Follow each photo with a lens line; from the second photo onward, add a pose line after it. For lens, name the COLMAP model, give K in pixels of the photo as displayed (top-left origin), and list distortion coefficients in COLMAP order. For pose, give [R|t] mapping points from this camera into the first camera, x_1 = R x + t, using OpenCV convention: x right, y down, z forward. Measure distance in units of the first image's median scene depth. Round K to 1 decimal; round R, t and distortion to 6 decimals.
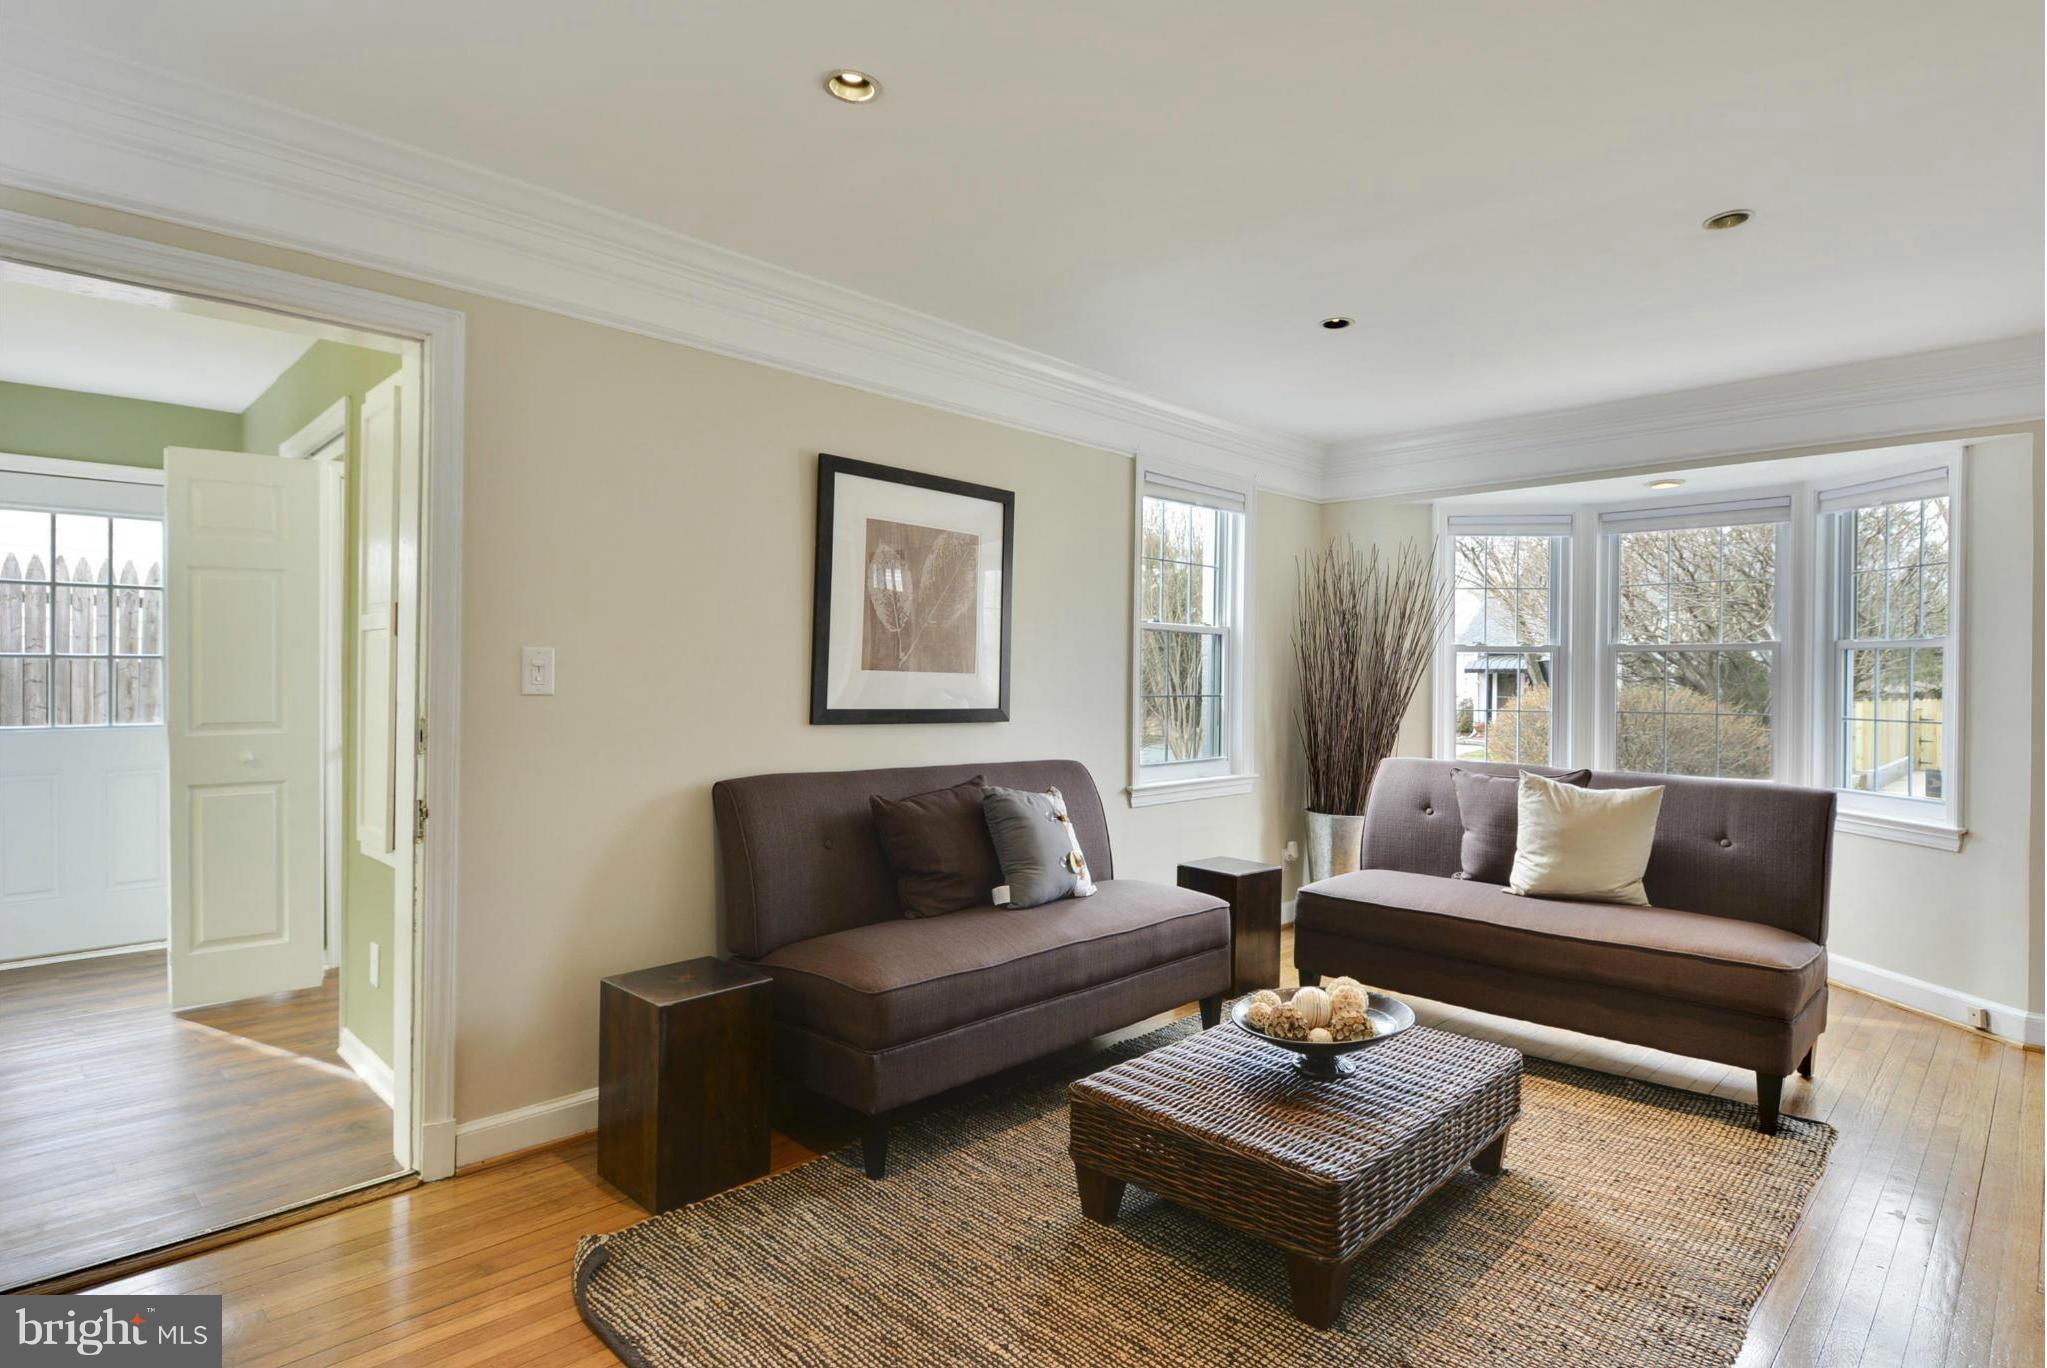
lens RADIAL K [[1053.5, 0, 1037.5], [0, 1053.5, 707.7], [0, 0, 1]] dist [0.033300, -0.031889]
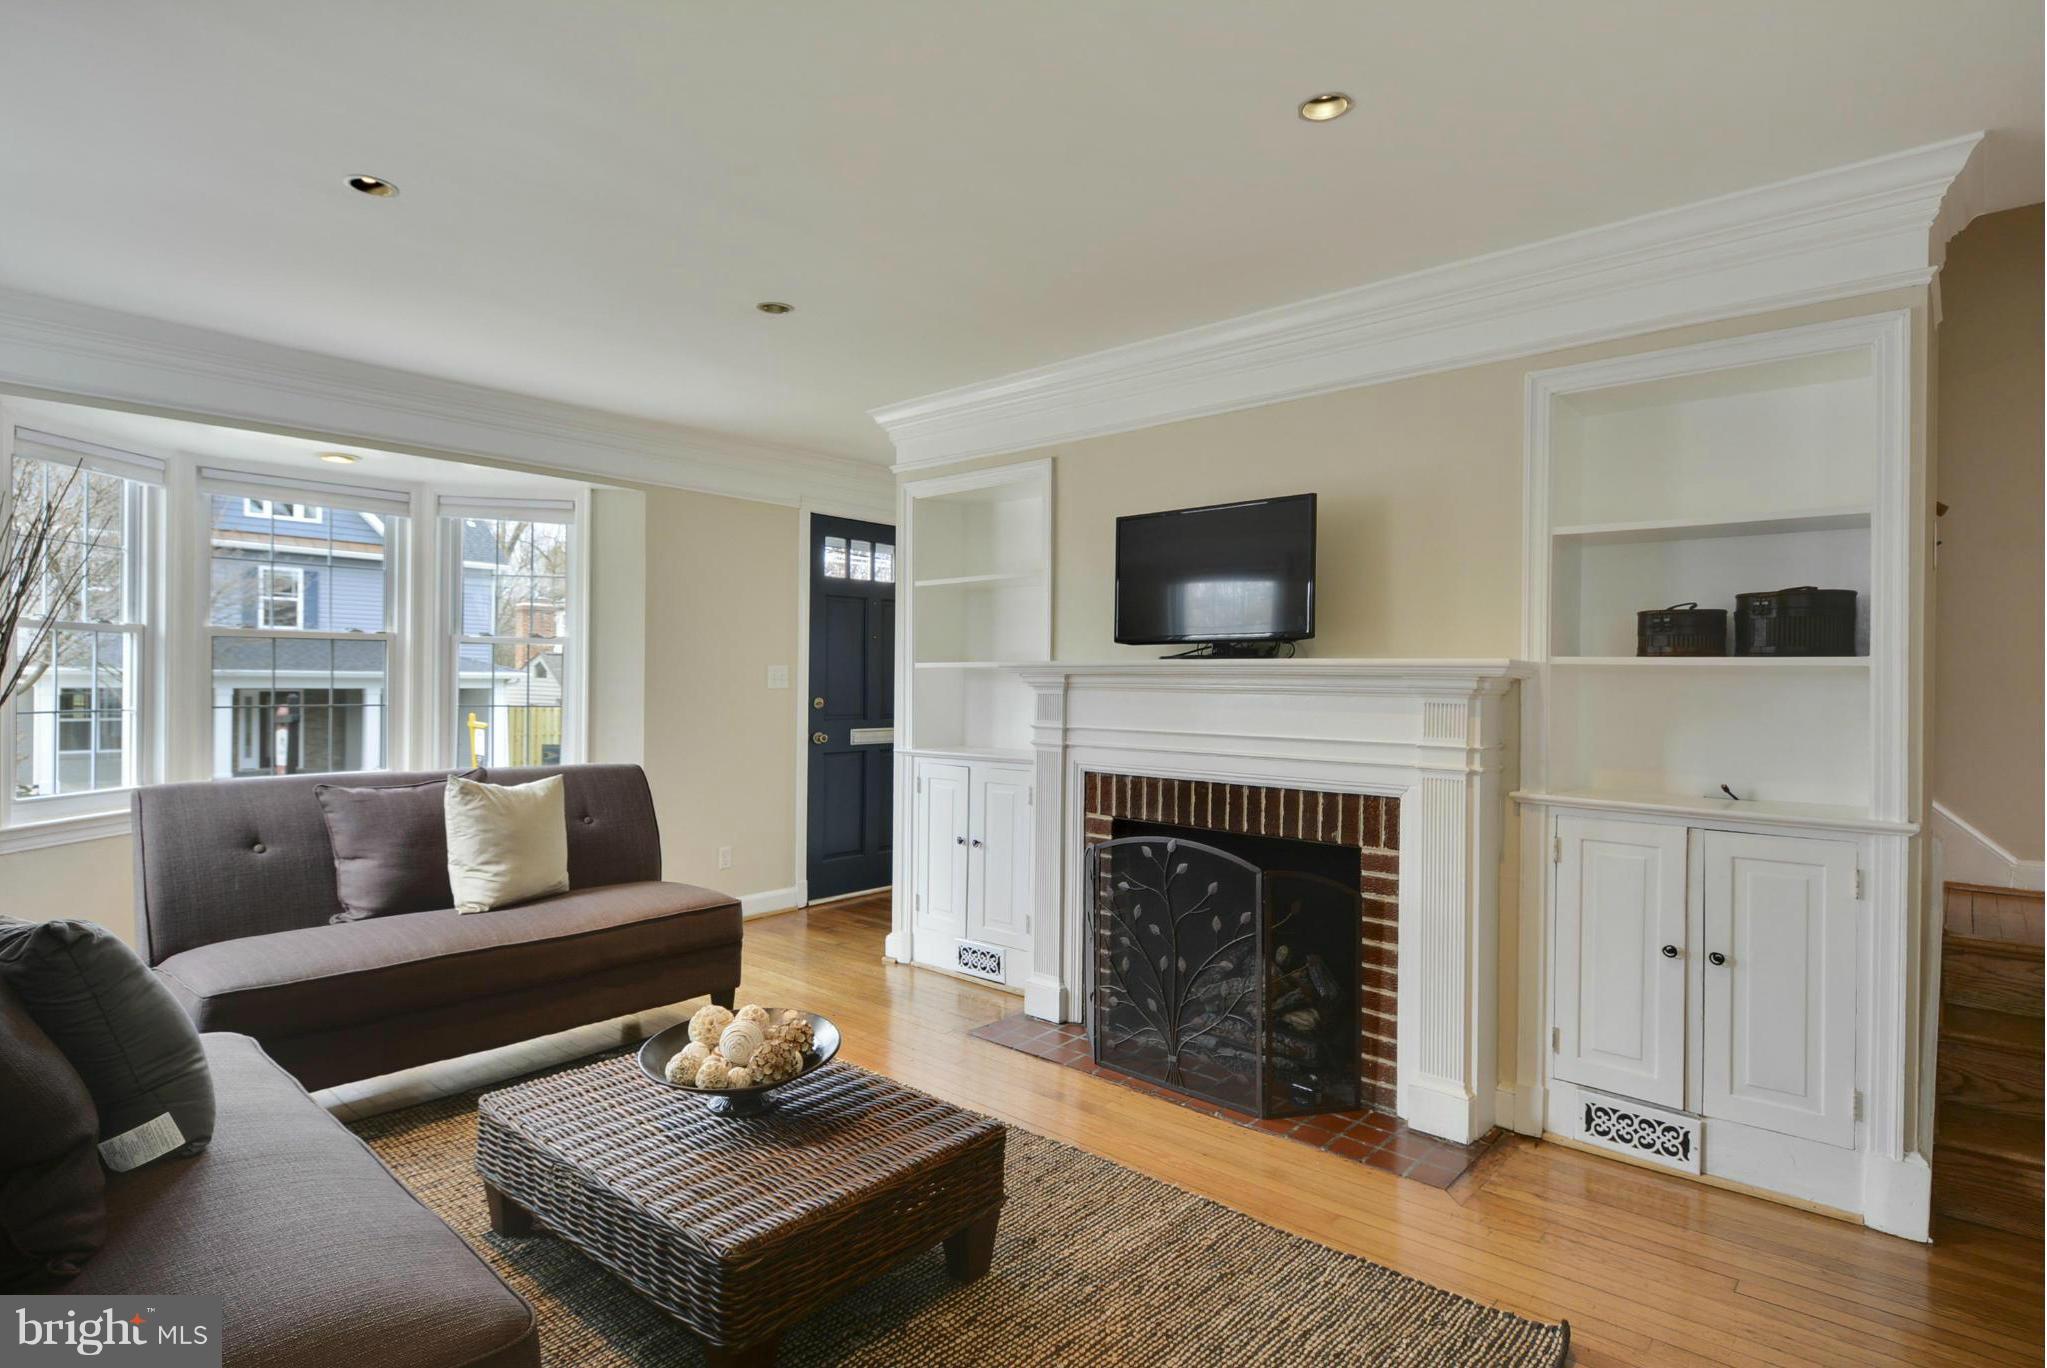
lens RADIAL K [[1053.5, 0, 1037.5], [0, 1053.5, 707.7], [0, 0, 1]] dist [0.033300, -0.031889]
pose [[-0.046431, -0.035917, 0.998276, -0.476629], [0.018682, 0.999147, 0.036817, -0.022172], [-0.998747, 0.020360, -0.045720, 0.580104]]
